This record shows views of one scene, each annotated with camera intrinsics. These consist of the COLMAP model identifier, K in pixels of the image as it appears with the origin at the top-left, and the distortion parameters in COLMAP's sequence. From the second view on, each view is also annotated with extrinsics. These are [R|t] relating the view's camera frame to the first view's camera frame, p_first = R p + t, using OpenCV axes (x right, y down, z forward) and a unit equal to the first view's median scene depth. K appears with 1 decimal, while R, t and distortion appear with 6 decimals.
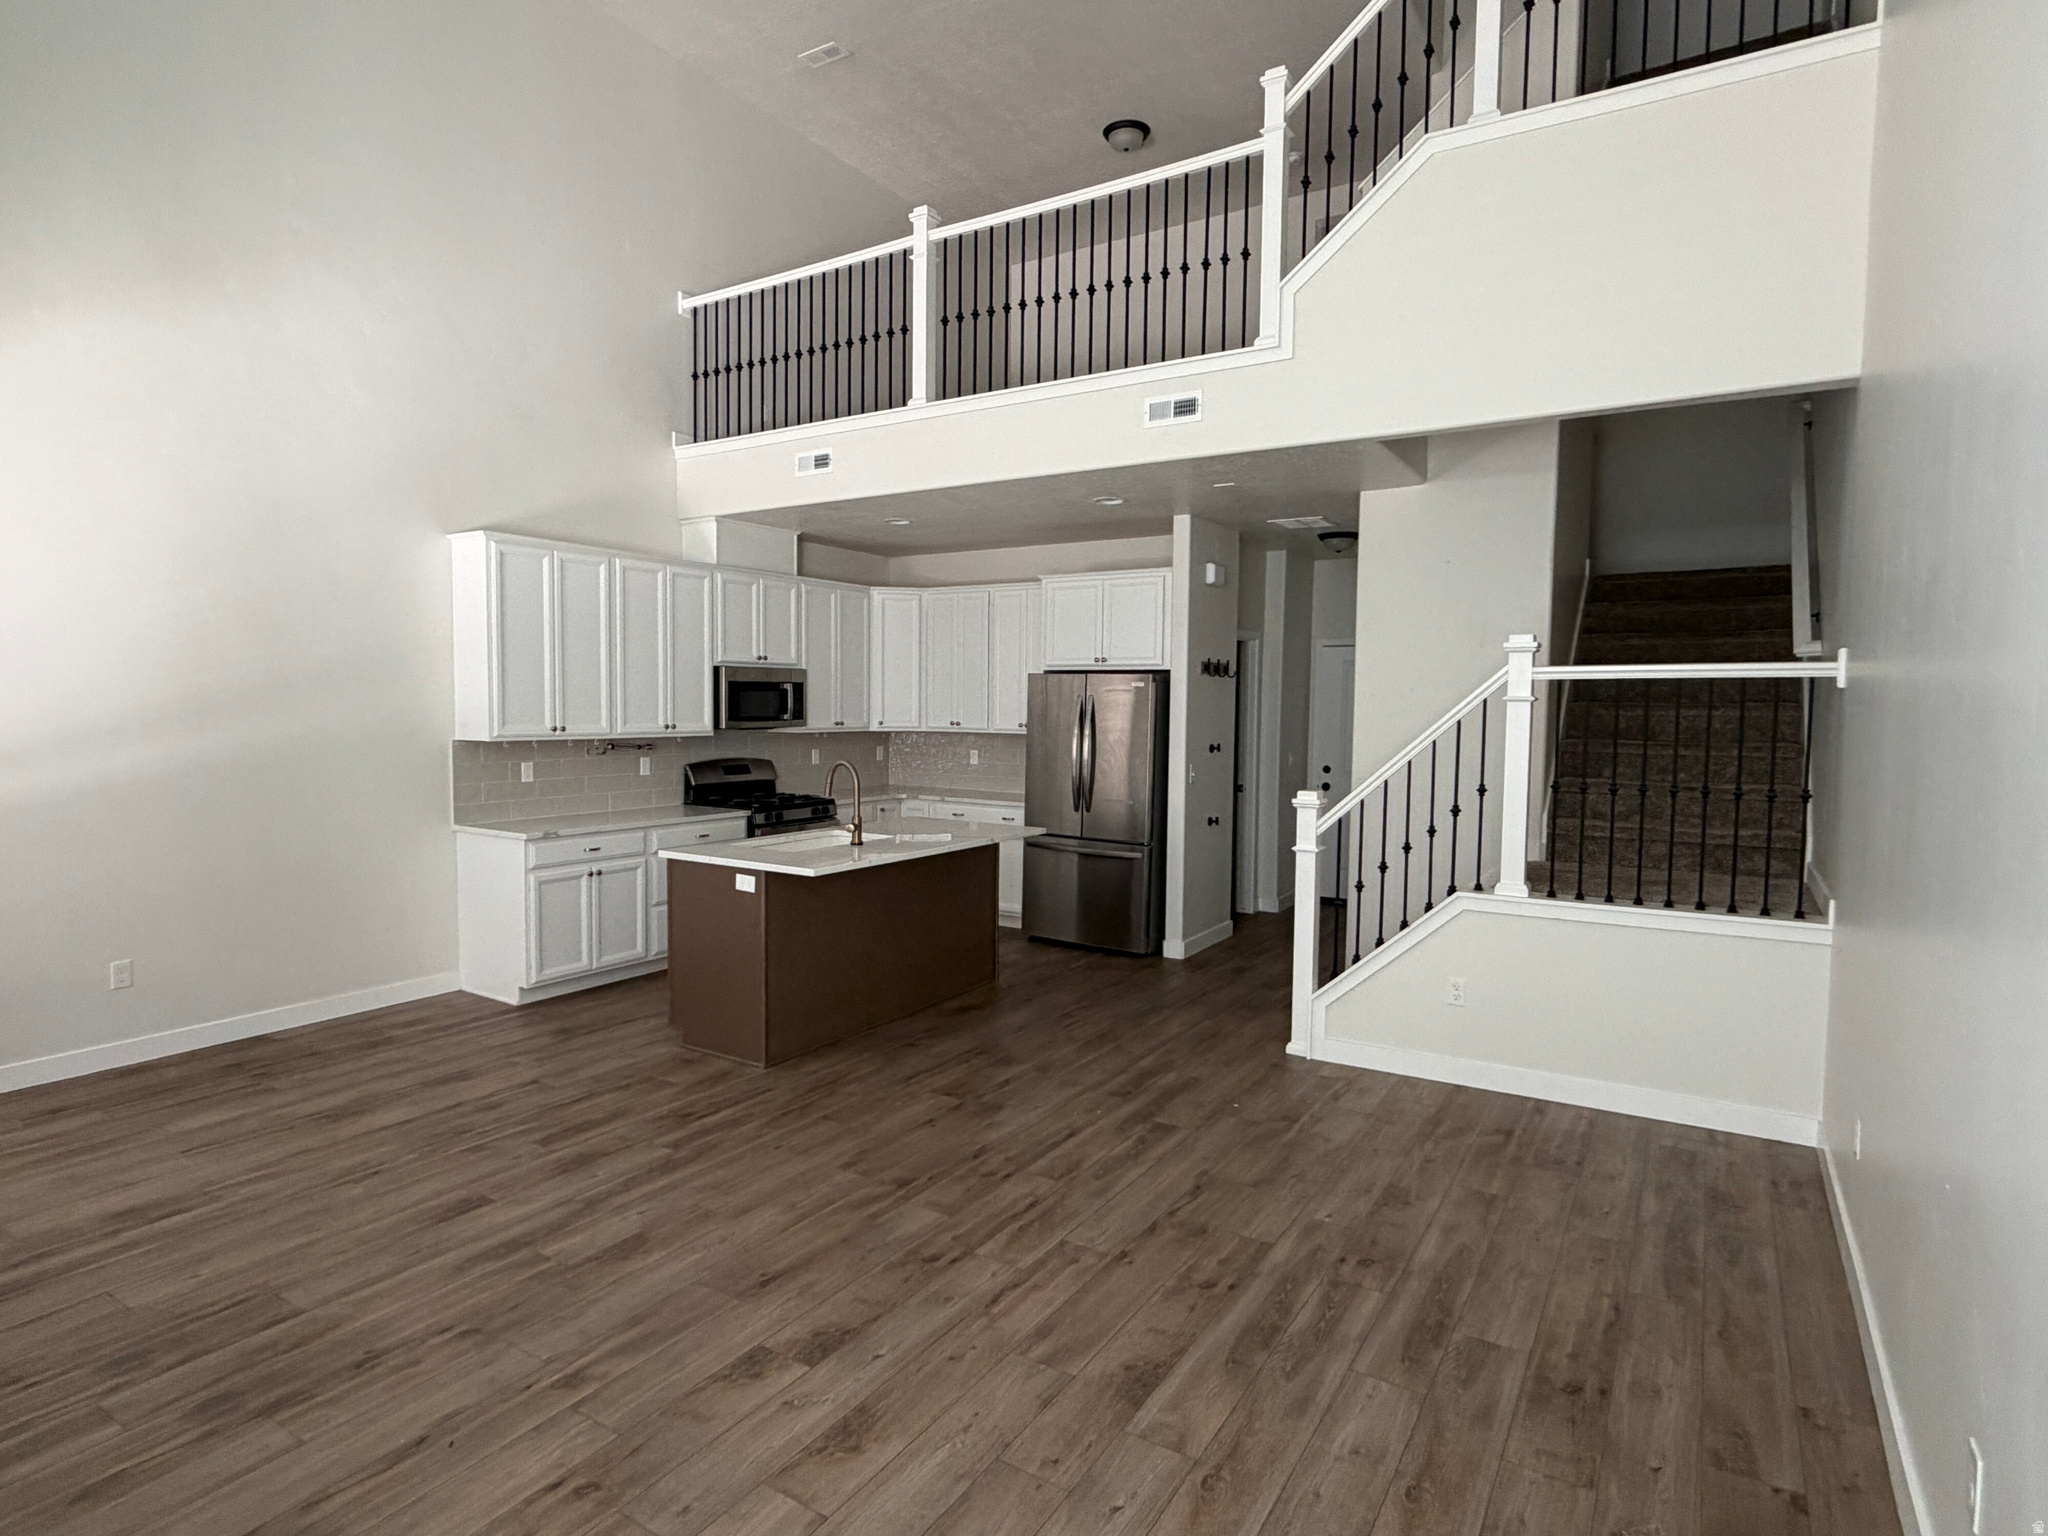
lens RADIAL K [[1056.3, 0, 1031.6], [0, 1056.3, 776.3], [0, 0, 1]] dist [0.003063, 0.000603]
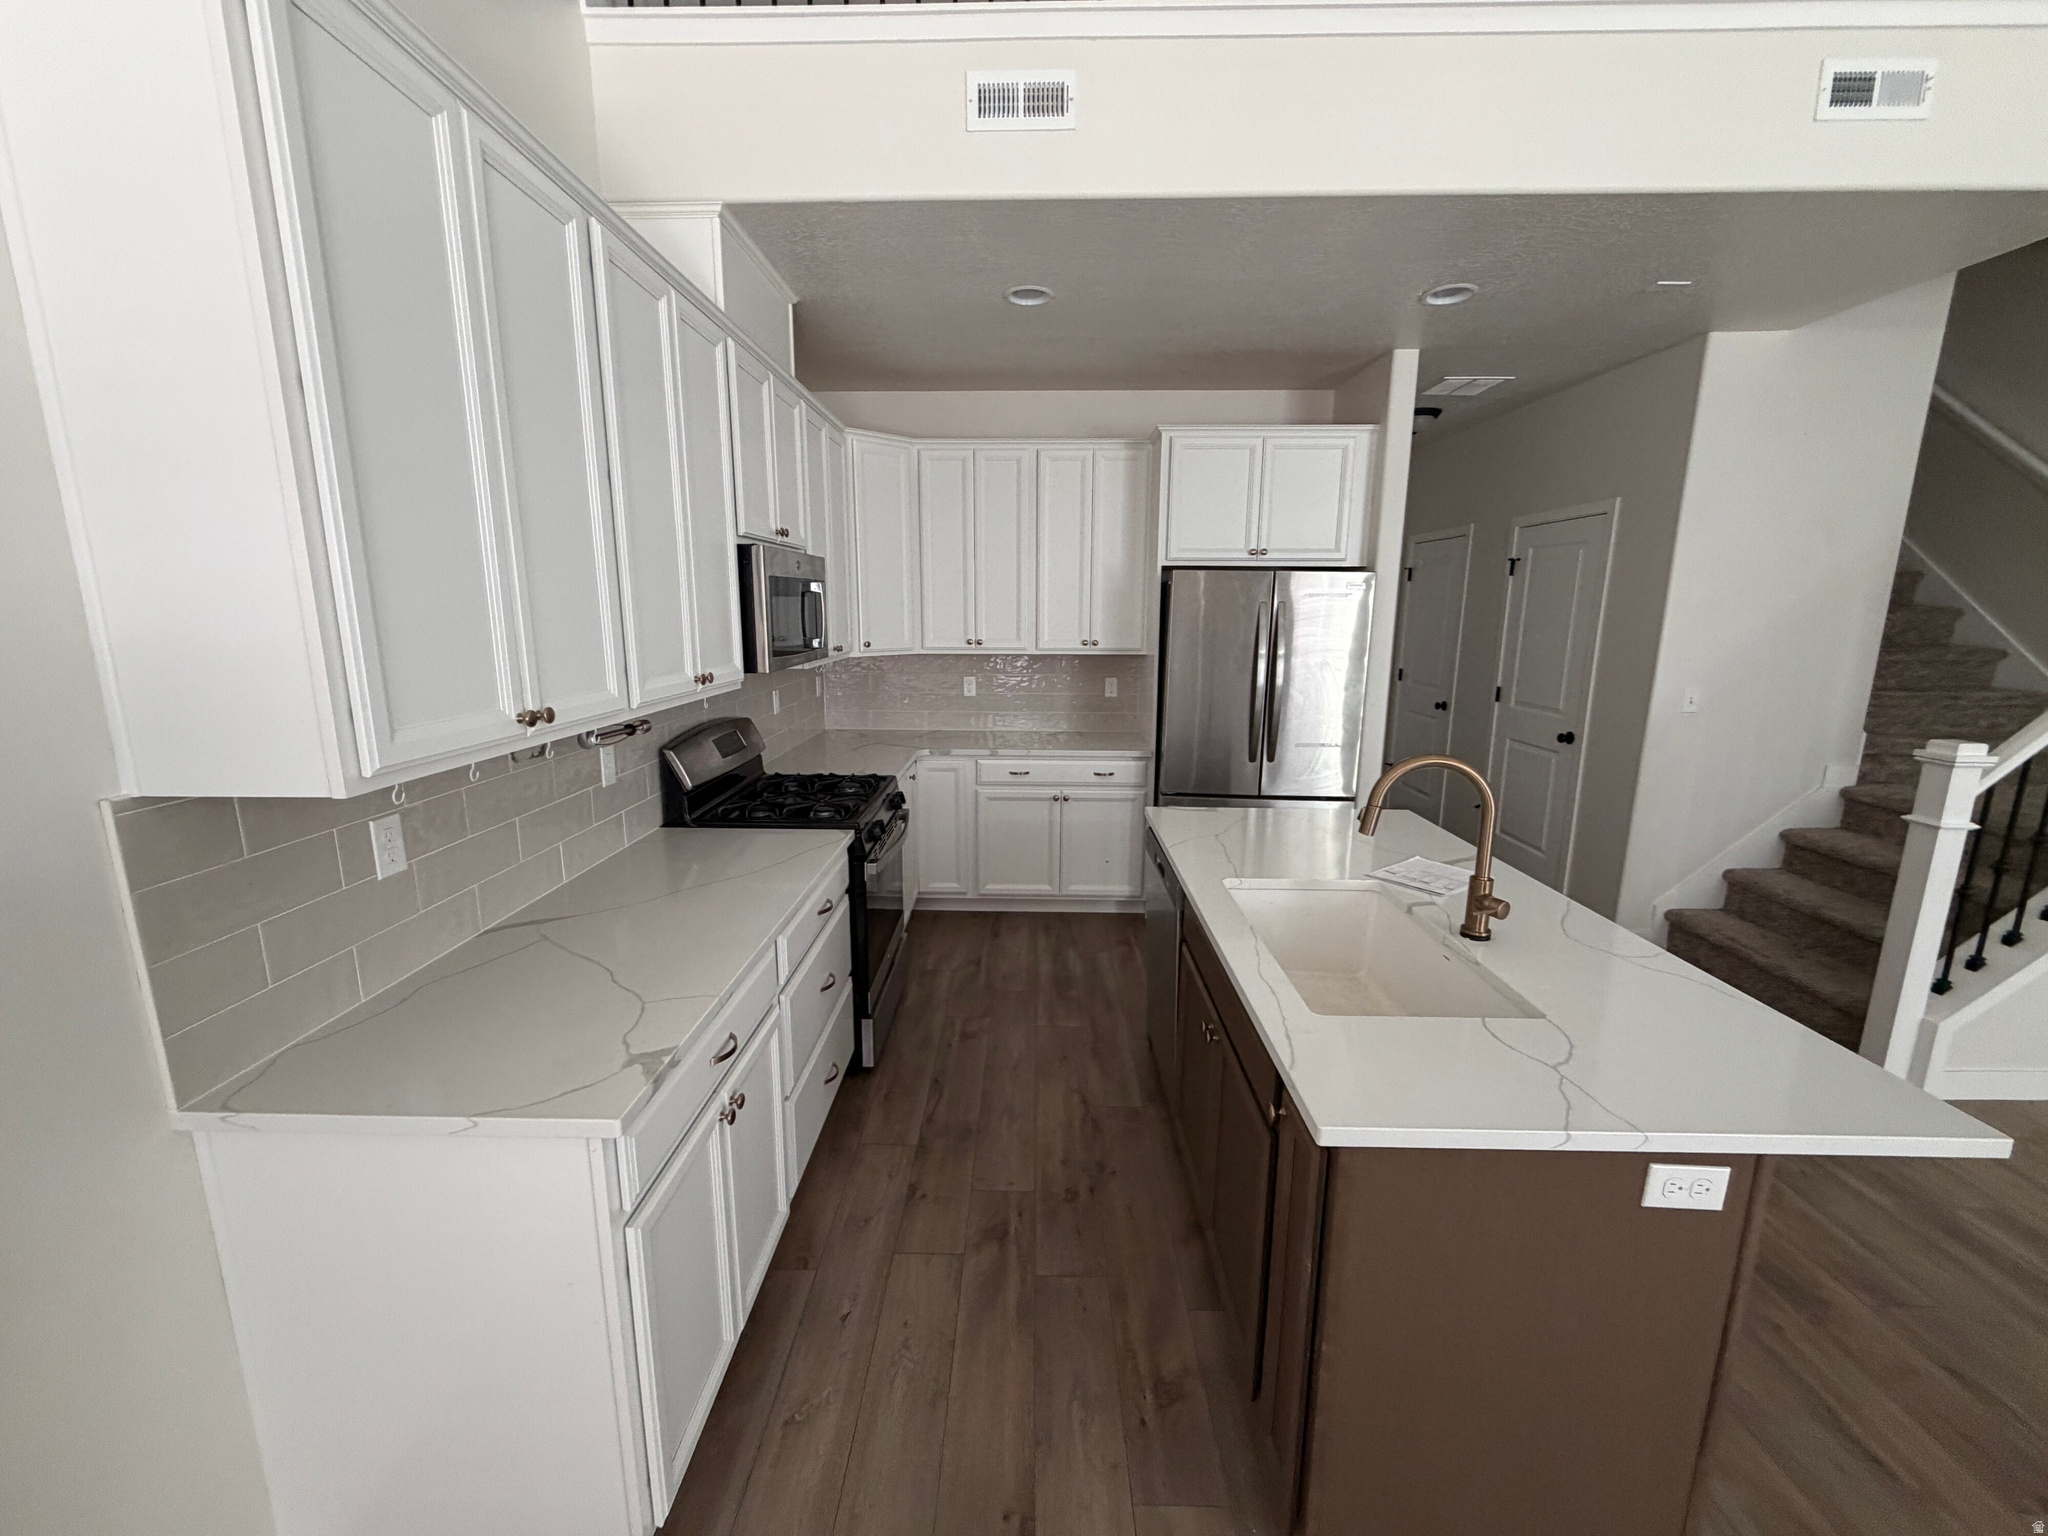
lens RADIAL K [[814.5, 0, 1037.8], [0, 814.5, 765.4], [0, 0, 1]] dist [0.002142, 0.000177]
pose [[0.861333, -0.104880, 0.497098, -0.544641], [0.040755, 0.989570, 0.138167, -0.072145], [-0.506404, -0.098749, 0.856623, 0.869261]]
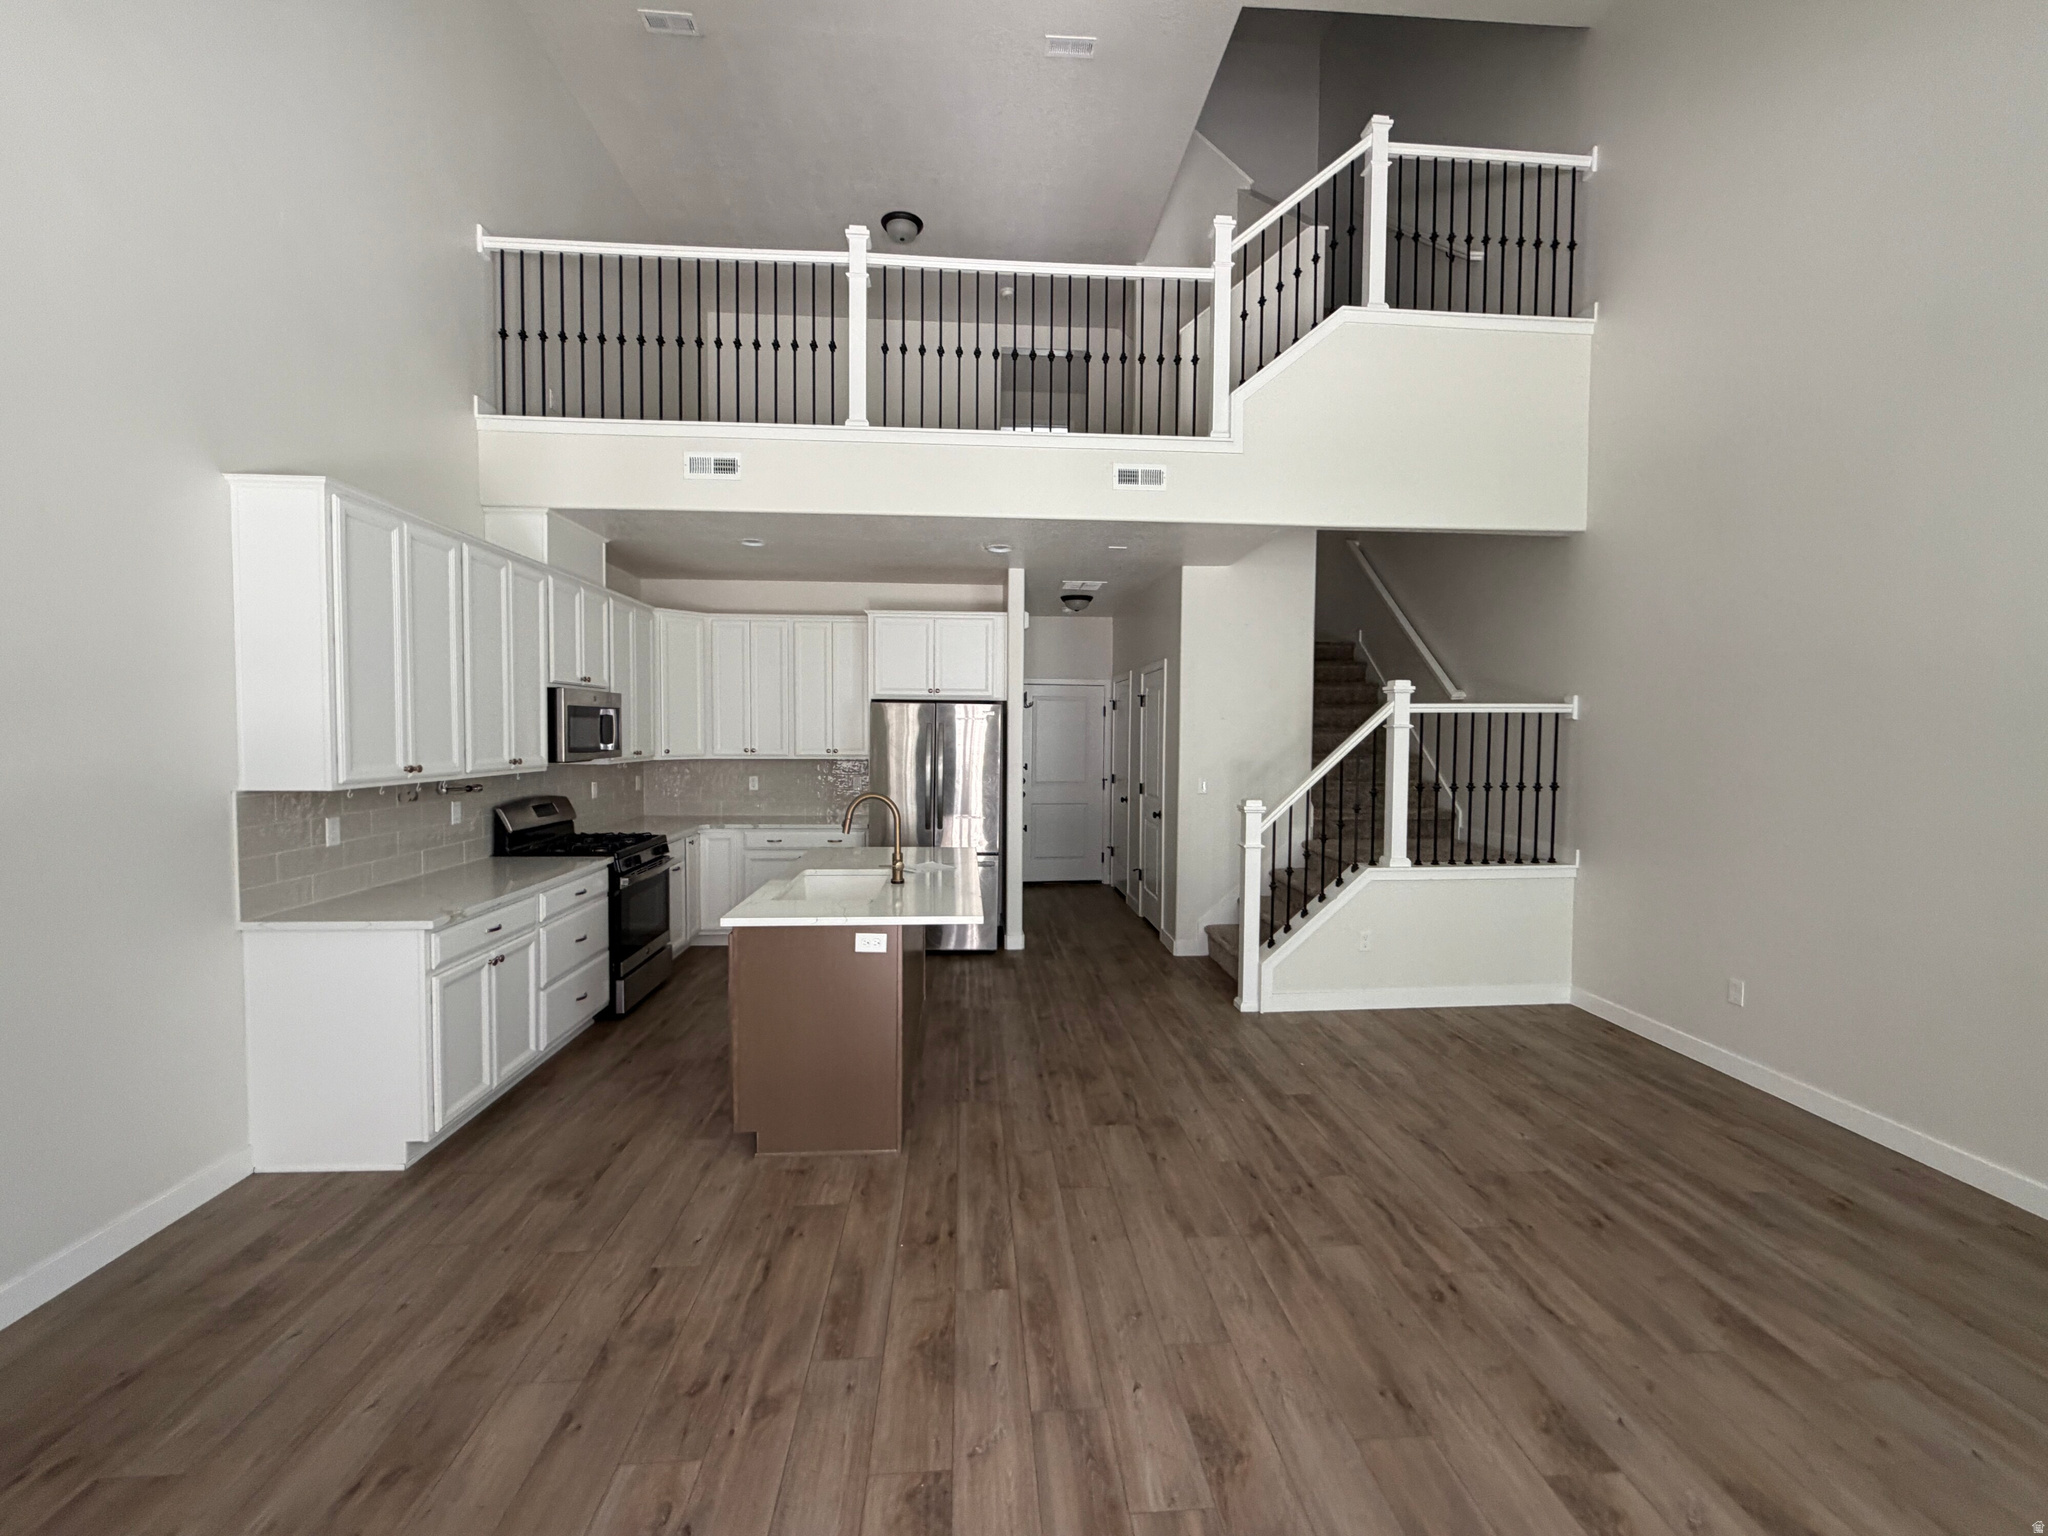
lens RADIAL K [[814.5, 0, 1026.8], [0, 814.5, 770.0], [0, 0, 1]] dist [0.002142, 0.000177]
pose [[0.814866, -0.032716, 0.578725, -0.529315], [0.042331, 0.999099, -0.003123, -0.030332], [-0.578101, 0.027042, 0.815517, 0.373719]]
